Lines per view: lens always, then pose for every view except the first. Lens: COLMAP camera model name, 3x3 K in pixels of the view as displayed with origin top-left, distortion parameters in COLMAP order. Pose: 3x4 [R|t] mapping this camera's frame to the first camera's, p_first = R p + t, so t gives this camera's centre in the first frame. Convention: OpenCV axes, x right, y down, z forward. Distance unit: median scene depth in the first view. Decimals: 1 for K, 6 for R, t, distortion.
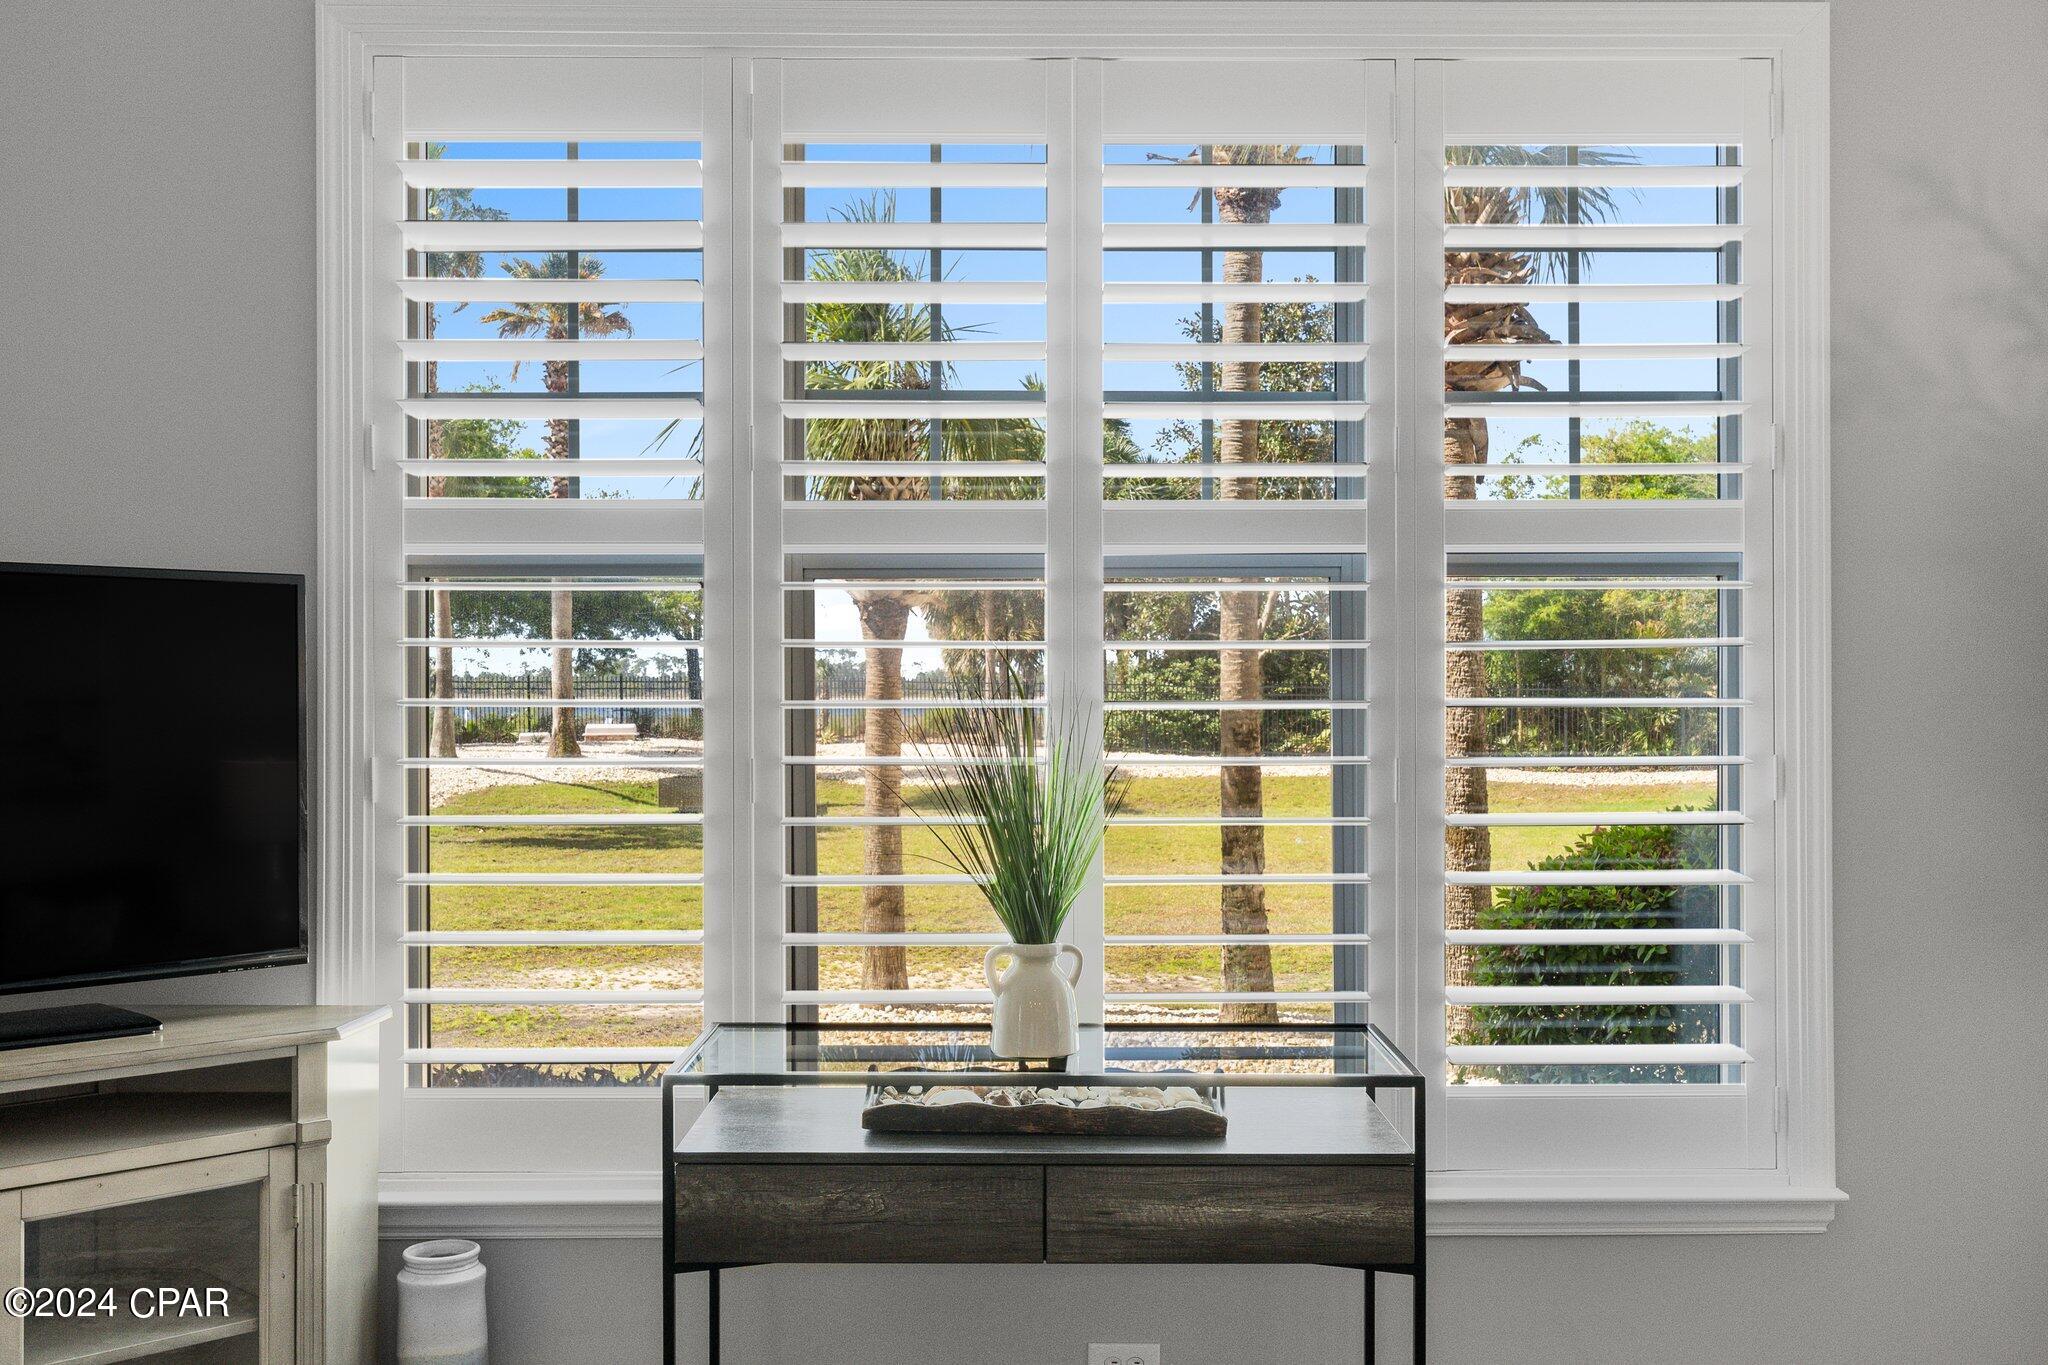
lens RADIAL K [[2050.3, 0, 1042.4], [0, 2050.3, 667.8], [0, 0, 1]] dist [-0.008908, 0.000000]
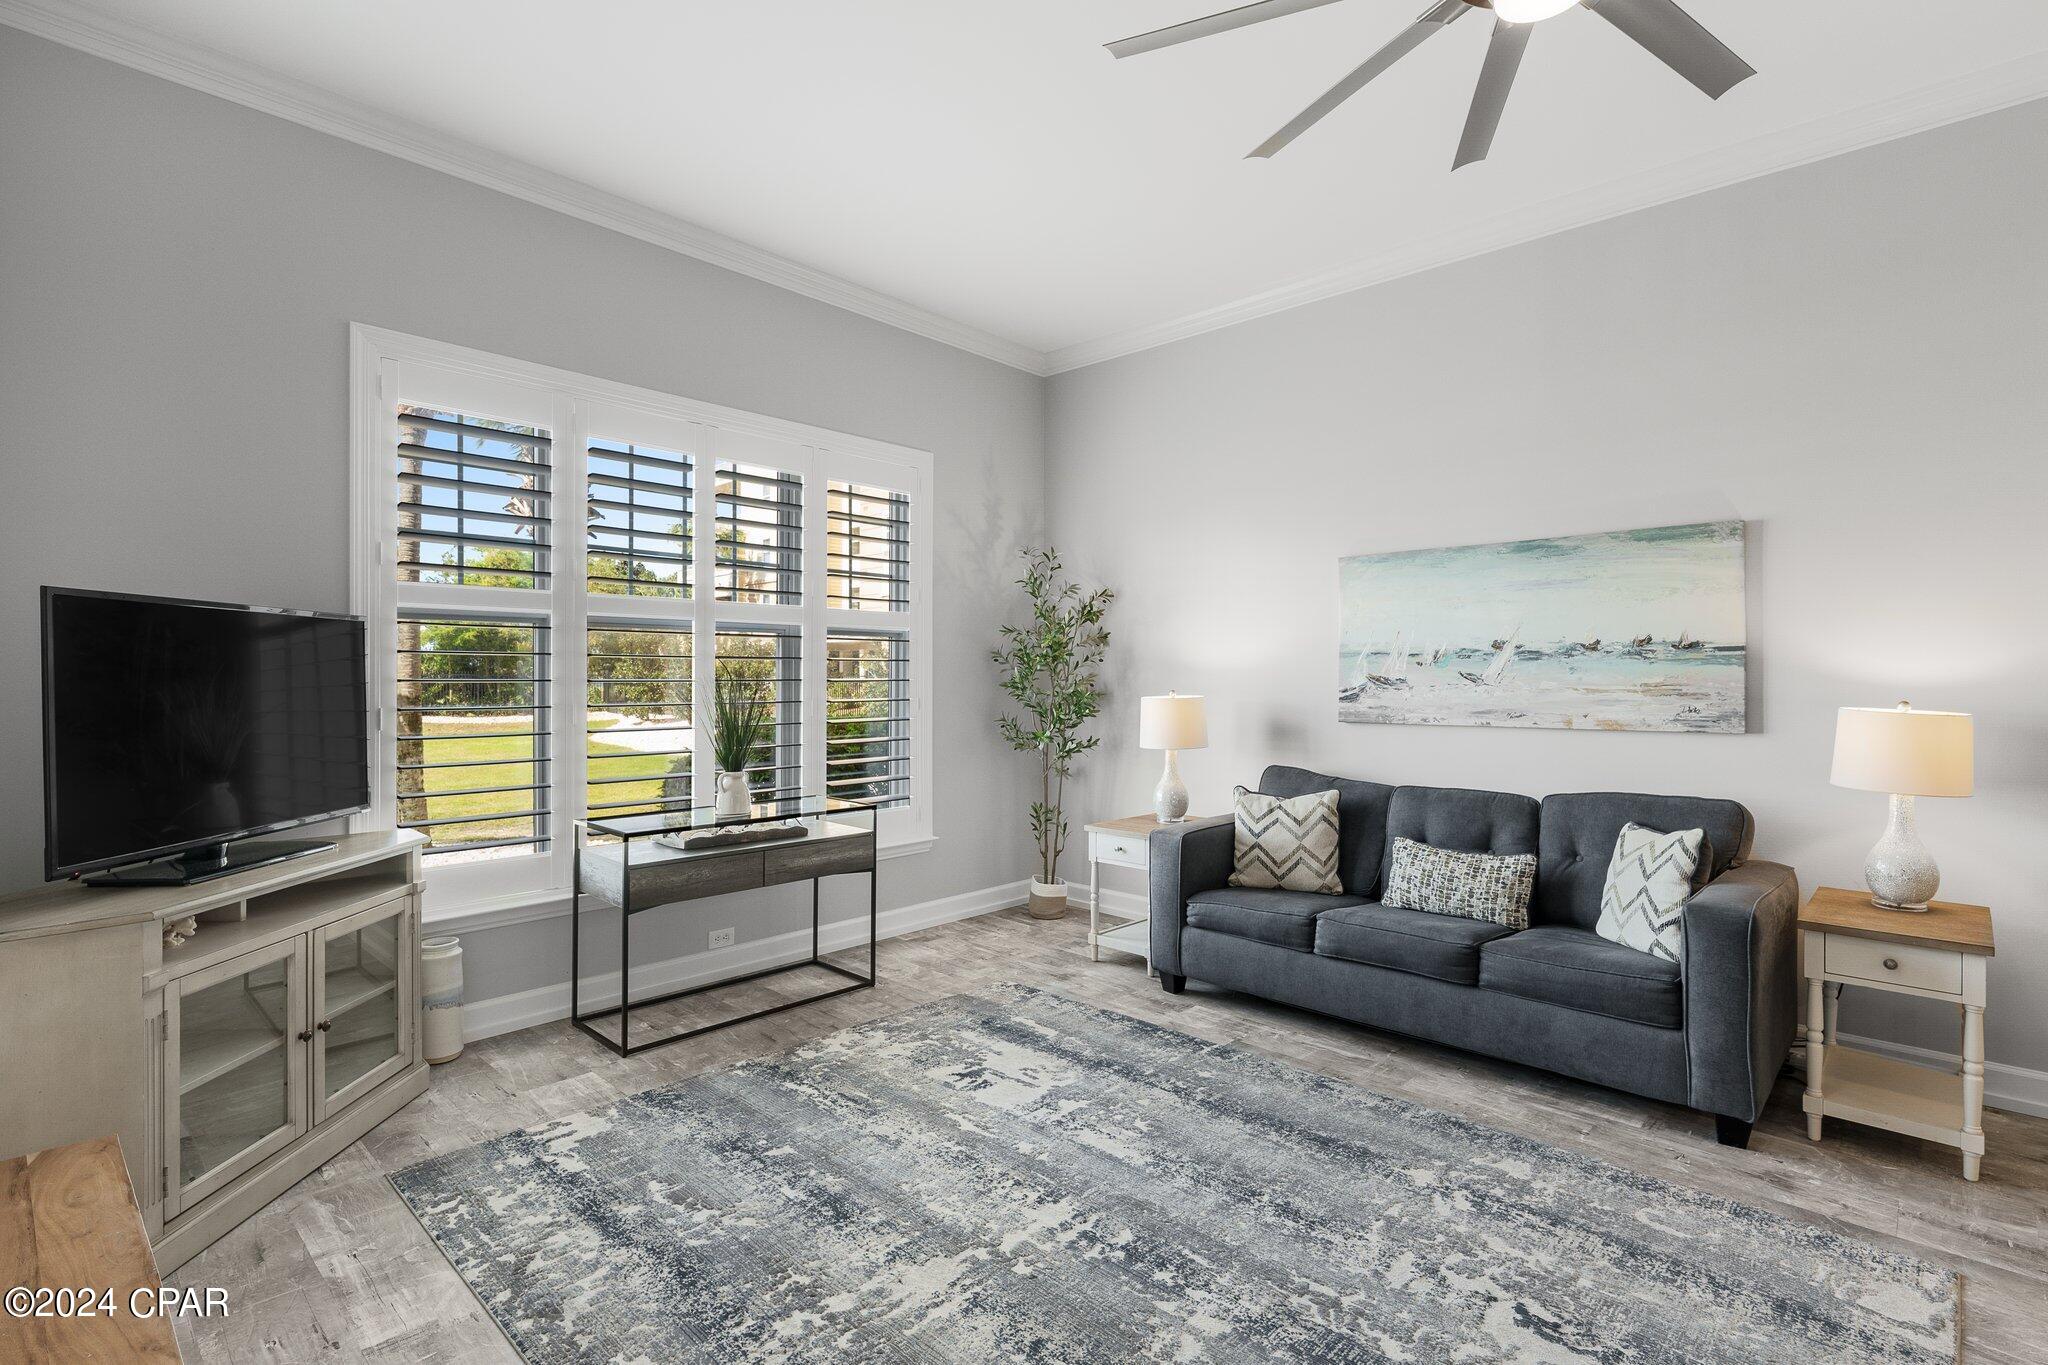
lens RADIAL K [[955.0, 0, 1015.3], [0, 955.0, 677.1], [0, 0, 1]] dist [0.002761, -0.000478]
pose [[0.696844, 0.001983, 0.717220, -0.632696], [-0.010986, 0.999908, 0.007909, -0.000449], [-0.717138, -0.013391, 0.696802, -0.109109]]
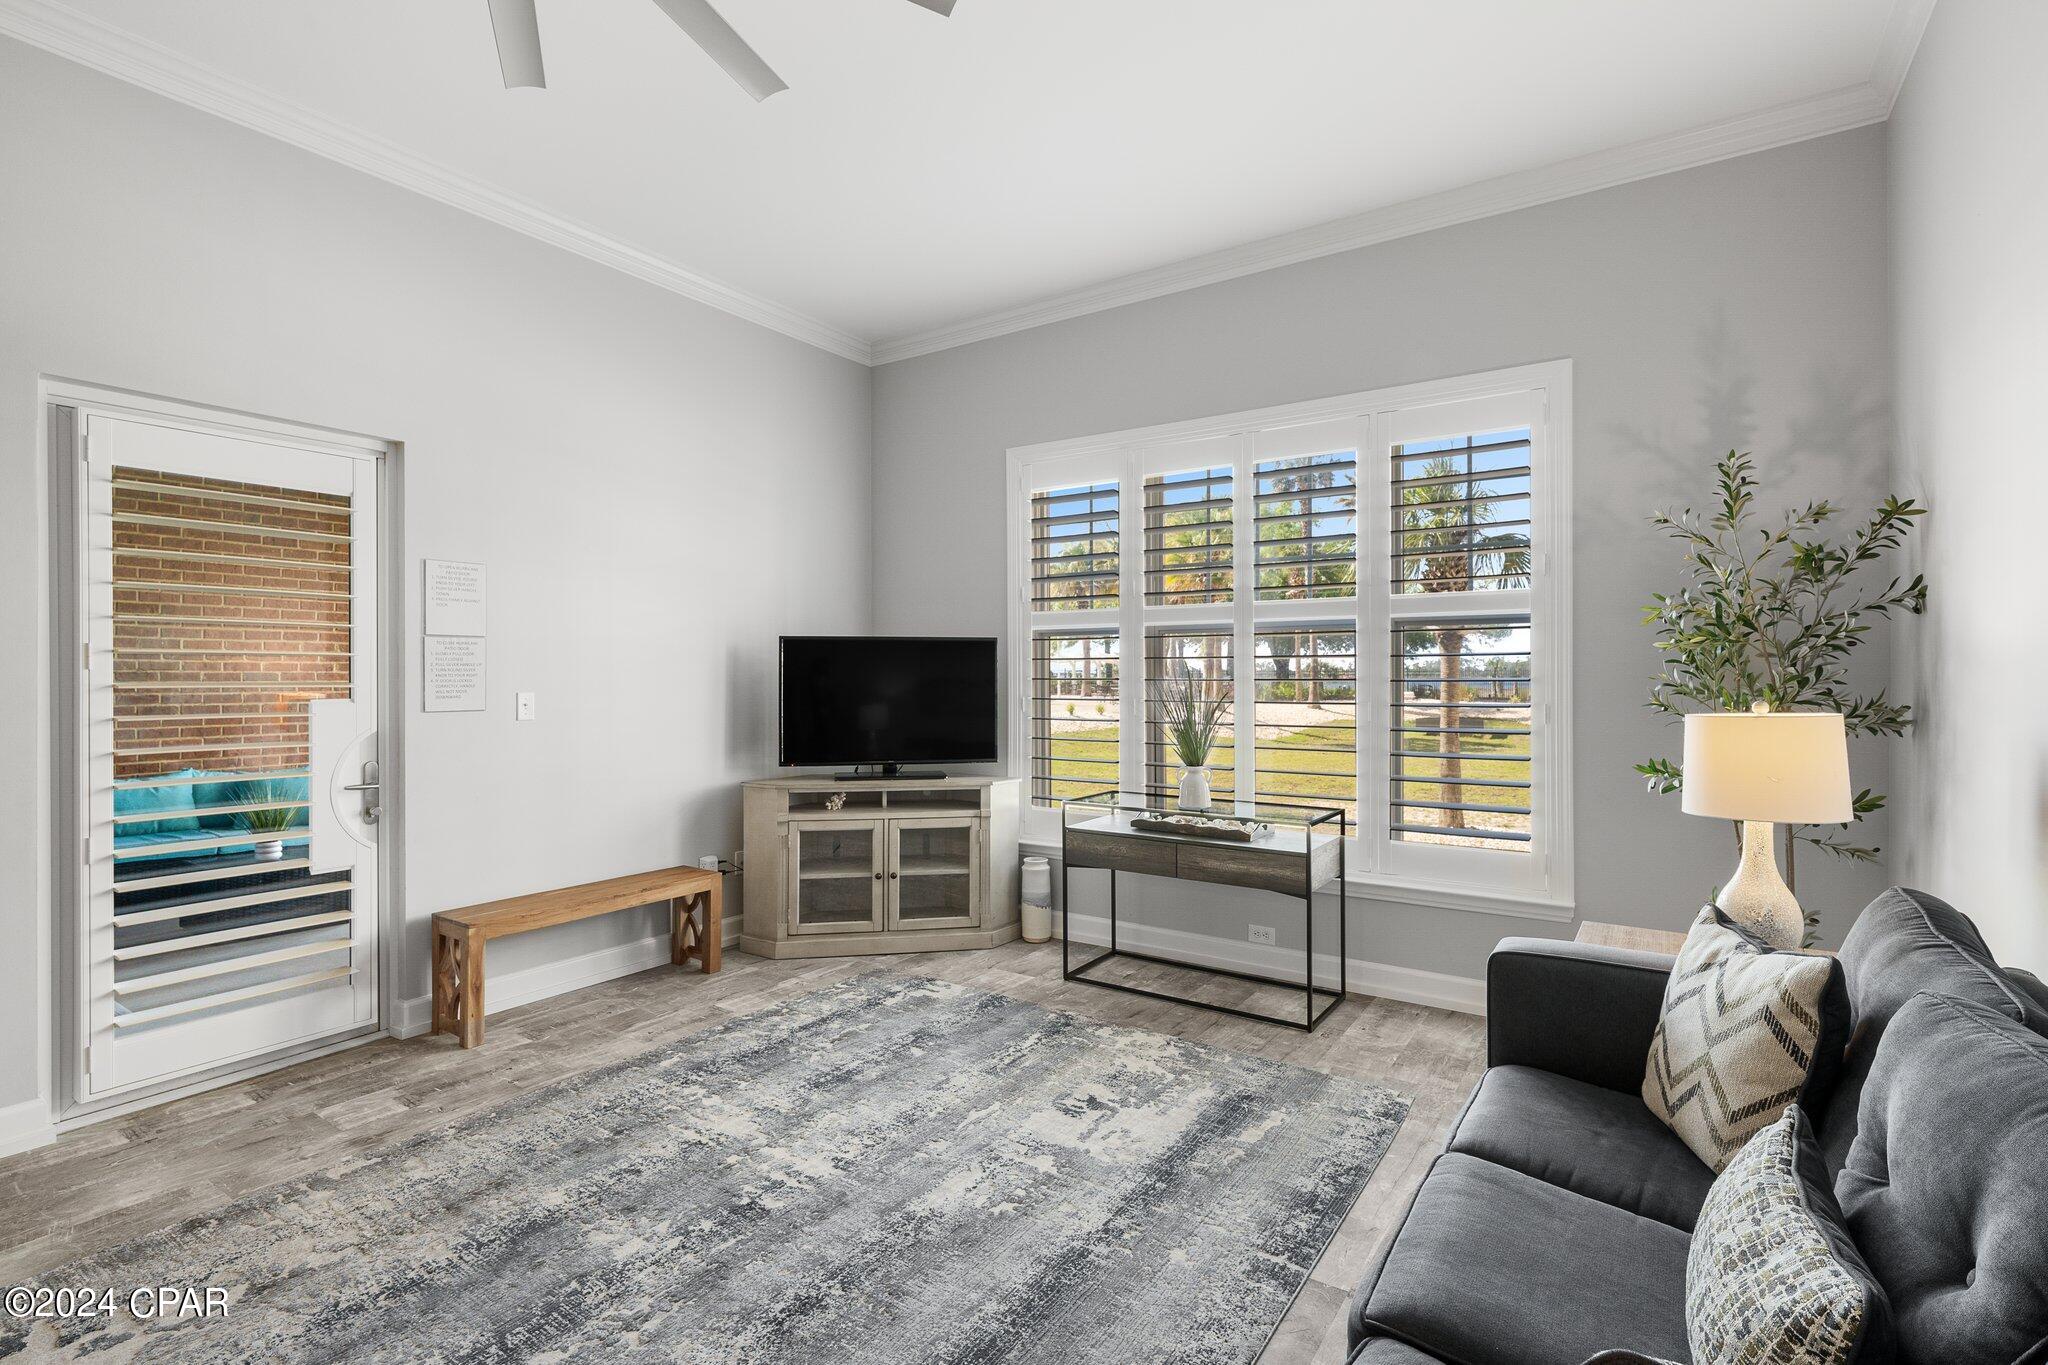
lens RADIAL K [[955.0, 0, 1039.9], [0, 955.0, 676.9], [0, 0, 1]] dist [0.002761, -0.000478]
pose [[0.828847, 0.002012, -0.559471, 0.544083], [0.004925, 0.999929, 0.010892, -0.000970], [0.559453, -0.011784, 0.828778, -0.178923]]
